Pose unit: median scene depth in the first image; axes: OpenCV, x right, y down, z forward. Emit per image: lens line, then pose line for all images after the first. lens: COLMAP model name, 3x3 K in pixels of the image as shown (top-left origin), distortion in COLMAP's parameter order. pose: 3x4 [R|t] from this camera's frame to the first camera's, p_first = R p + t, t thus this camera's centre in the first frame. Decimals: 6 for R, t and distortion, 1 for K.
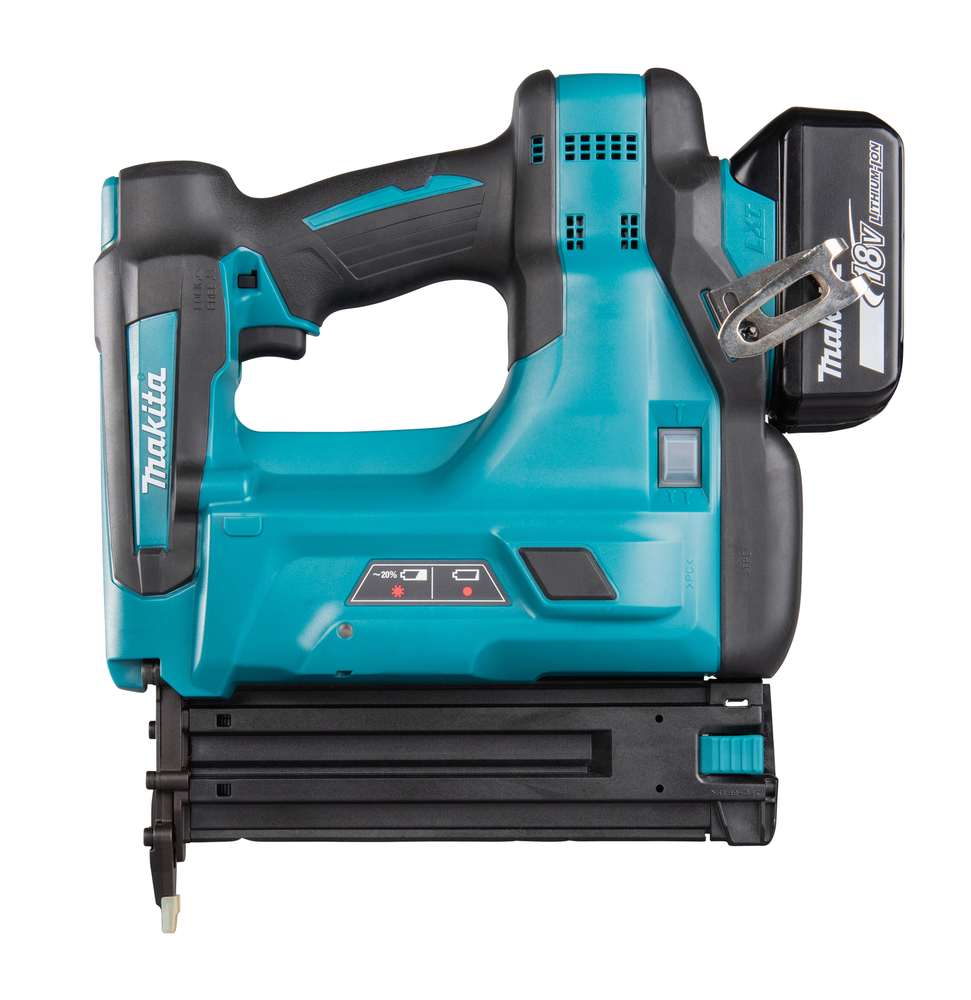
lens RADIAL K [[2949.4, 0, 484.8], [0, 2949.4, 608.4], [0, 0, 1]] dist [0.057155, 0.361726]
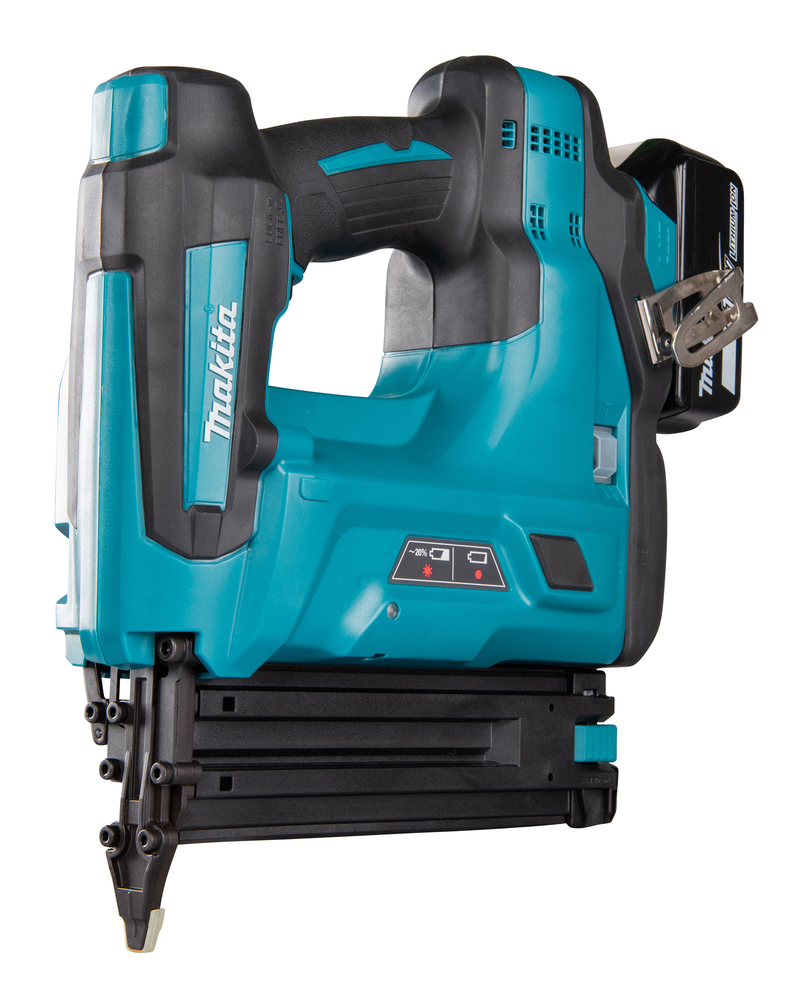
lens RADIAL K [[2367.9, 0, 400.2], [0, 2367.9, 431.9], [0, 0, 1]] dist [0.075868, 0.167542]
pose [[0.701099, 0.093774, 0.706871, -0.571122], [-0.056013, 0.995494, -0.076508, 0.008401], [-0.710860, 0.014045, 0.703193, 0.469007]]
